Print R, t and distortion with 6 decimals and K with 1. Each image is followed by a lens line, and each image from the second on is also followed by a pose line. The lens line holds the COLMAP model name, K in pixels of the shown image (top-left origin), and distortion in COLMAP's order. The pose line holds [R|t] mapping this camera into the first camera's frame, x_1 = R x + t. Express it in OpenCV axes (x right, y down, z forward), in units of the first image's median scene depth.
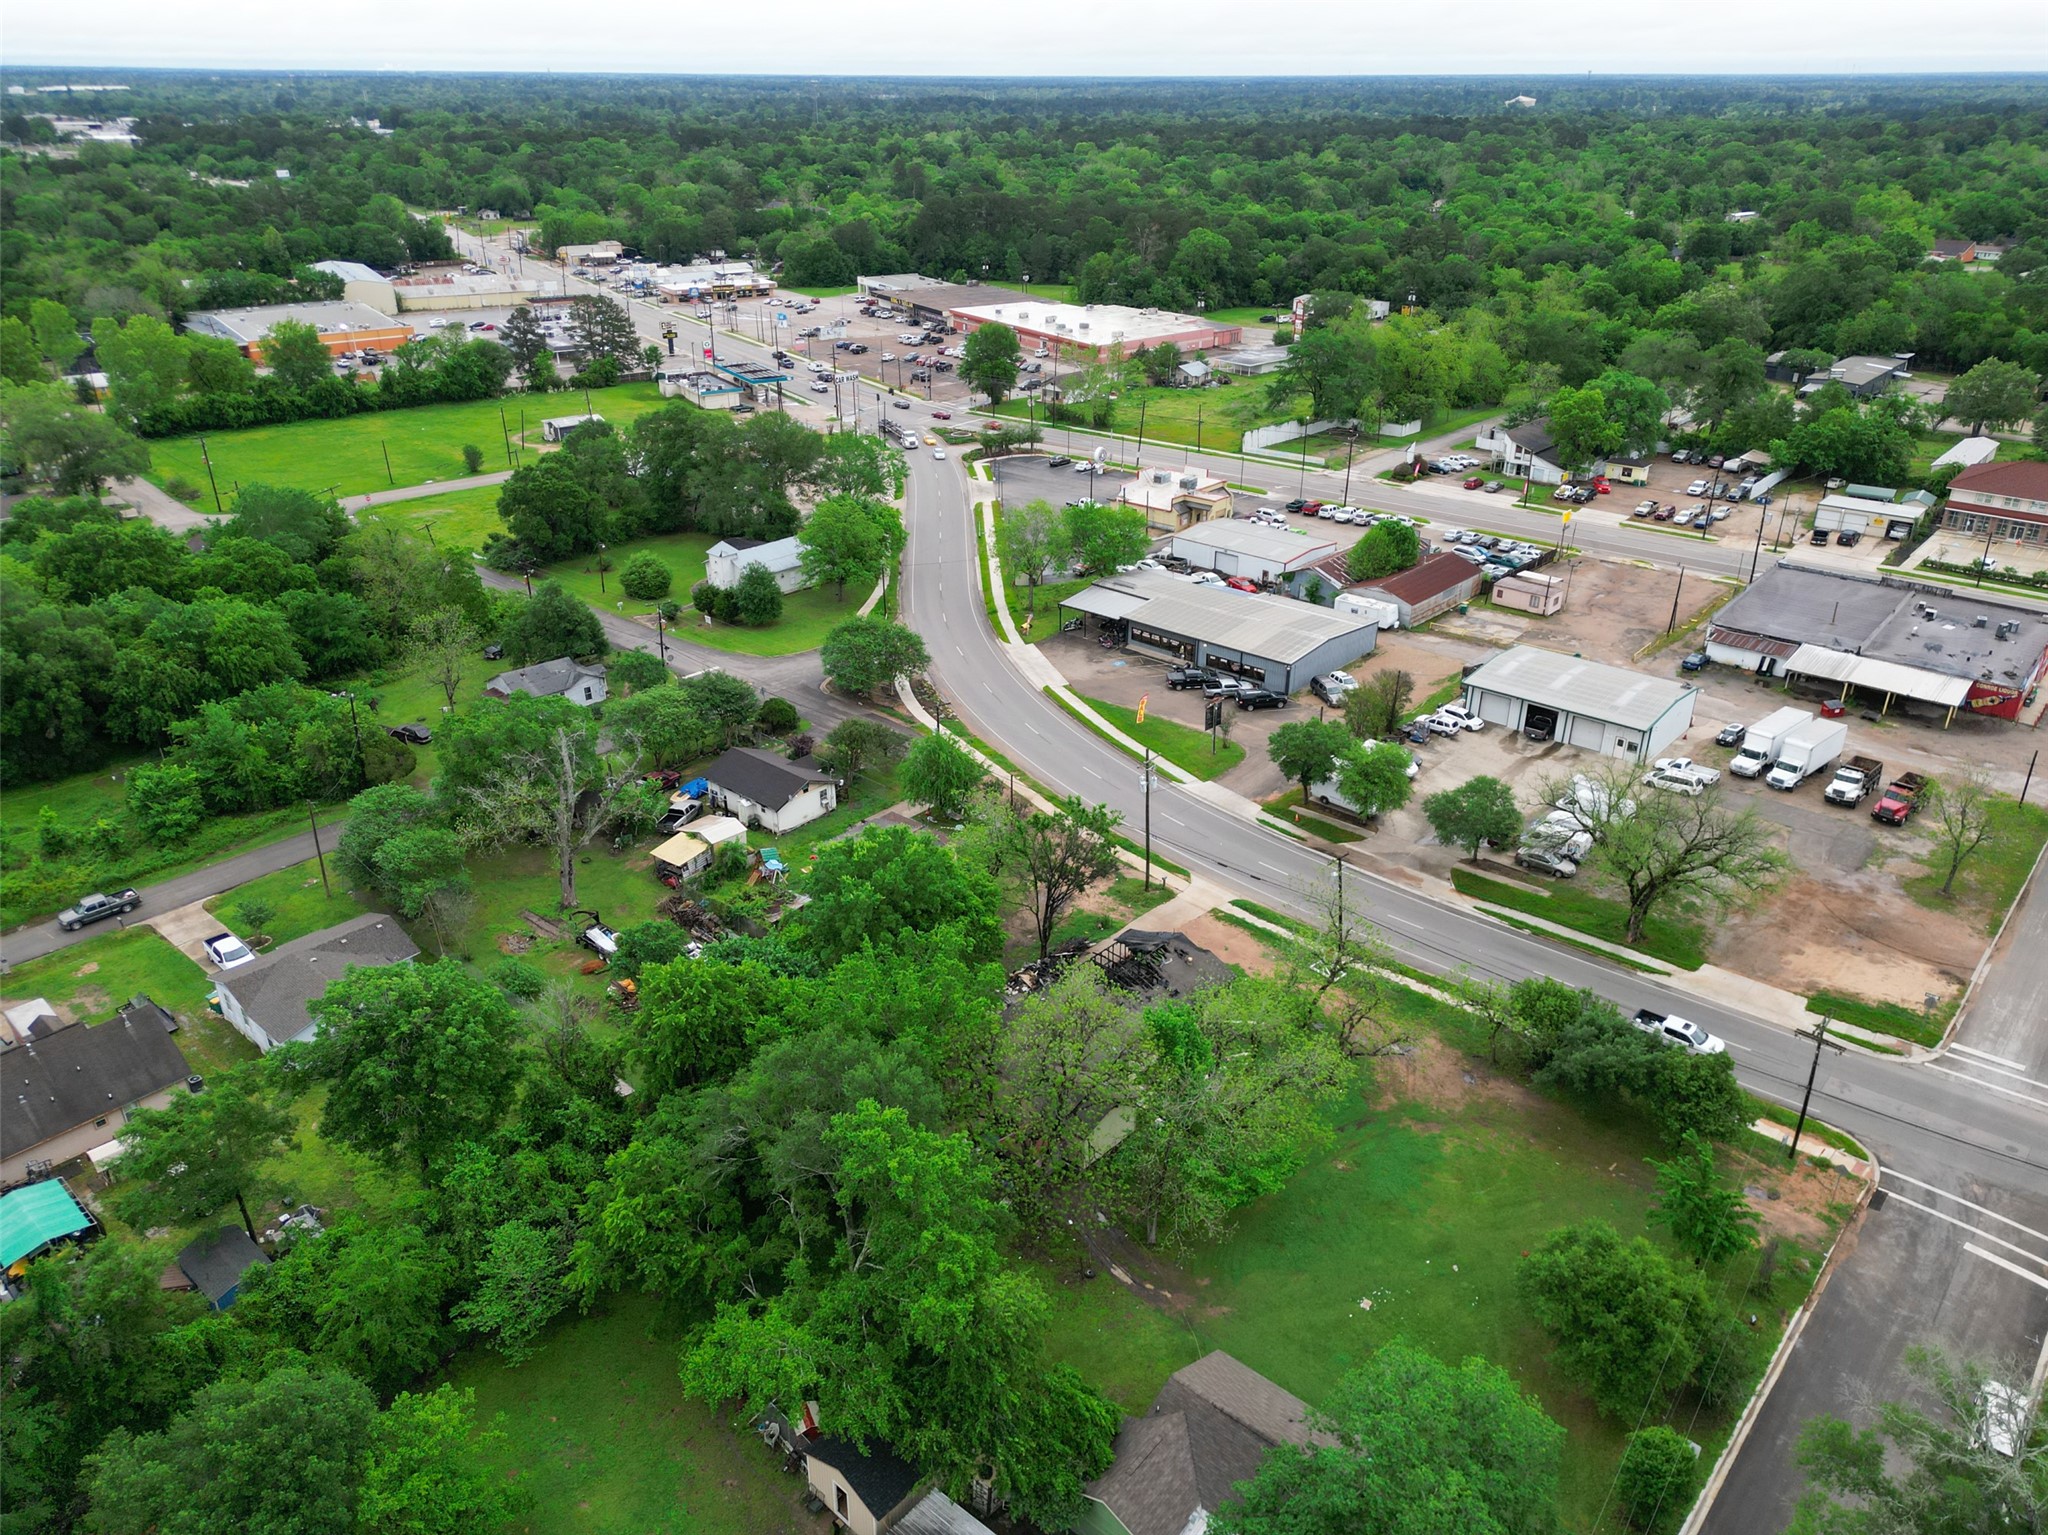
lens RADIAL K [[1424.2, 0, 1024.0], [0, 1424.2, 797.0], [0, 0, 1]] dist [0.088671, -0.092372]
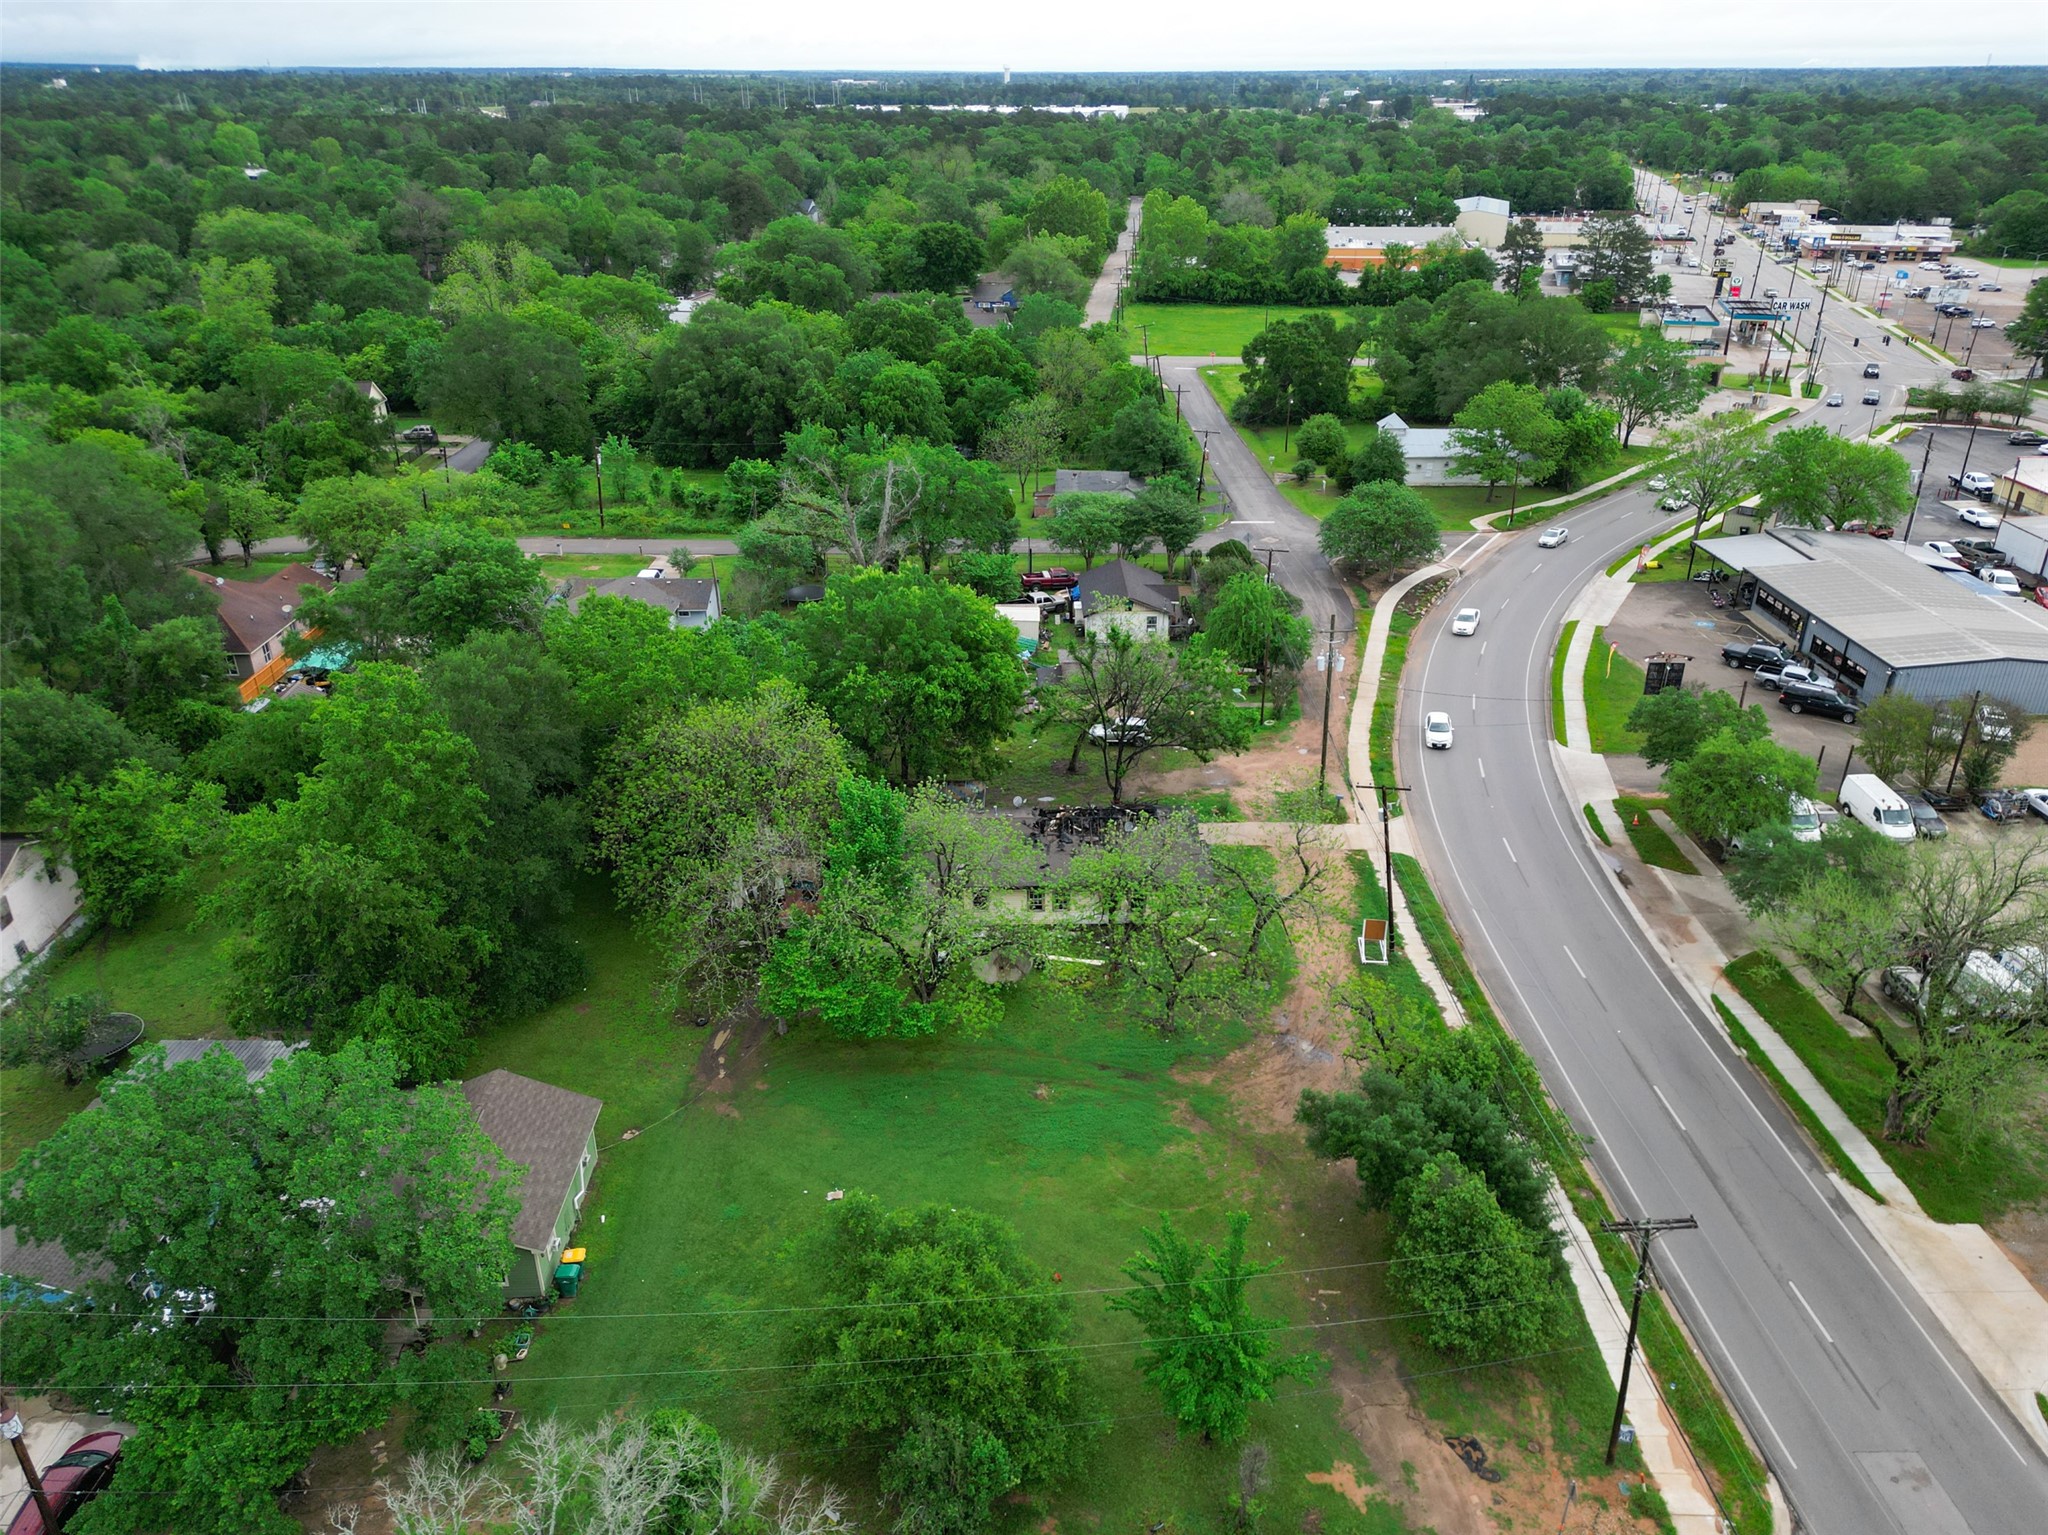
lens RADIAL K [[1424.2, 0, 1024.0], [0, 1424.2, 797.0], [0, 0, 1]] dist [0.088671, -0.092372]
pose [[0.669577, 0.331232, -0.664794, 0.382250], [-0.332182, 0.934096, 0.130839, 0.009456], [0.664320, 0.133226, 0.735479, 0.242600]]
